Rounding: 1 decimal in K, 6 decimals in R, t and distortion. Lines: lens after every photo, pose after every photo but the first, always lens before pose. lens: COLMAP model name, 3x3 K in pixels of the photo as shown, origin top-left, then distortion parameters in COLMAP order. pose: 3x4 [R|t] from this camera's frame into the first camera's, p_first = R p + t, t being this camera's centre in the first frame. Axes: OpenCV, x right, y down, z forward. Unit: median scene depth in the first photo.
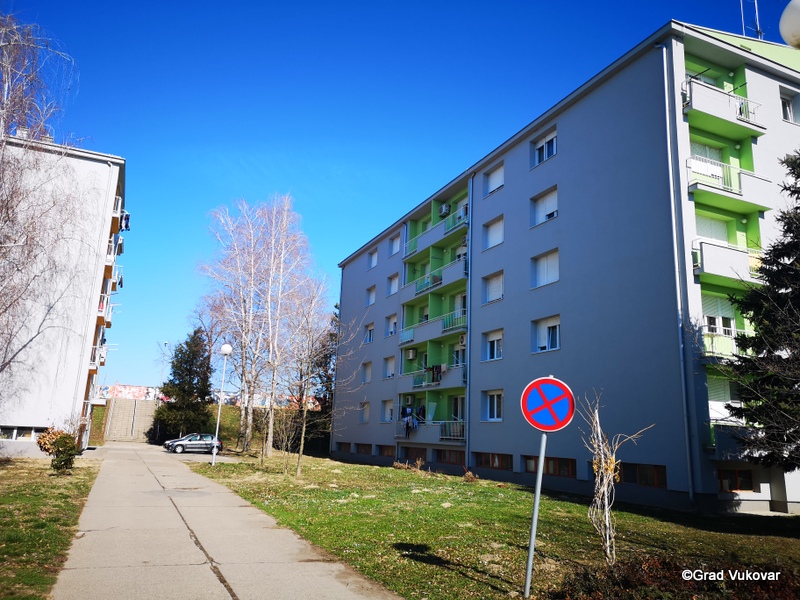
lens RADIAL K [[618.9, 0, 397.2], [0, 618.9, 288.5], [0, 0, 1]] dist [0.063473, -0.043888]
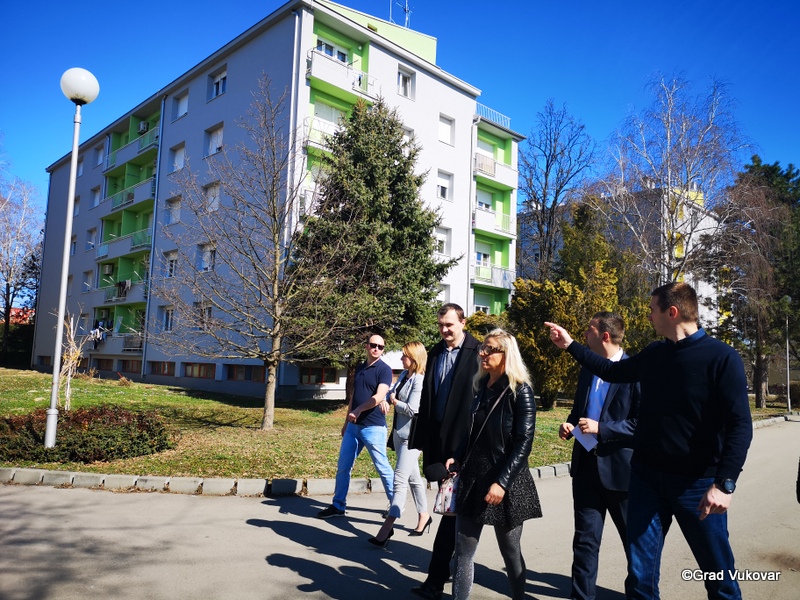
lens RADIAL K [[624.2, 0, 398.0], [0, 624.2, 296.3], [0, 0, 1]] dist [0.054168, -0.045744]
pose [[0.939125, 0.025774, 0.342607, 0.185626], [-0.075191, 0.988427, 0.131749, -0.033613], [-0.335247, -0.149489, 0.930195, -0.192120]]
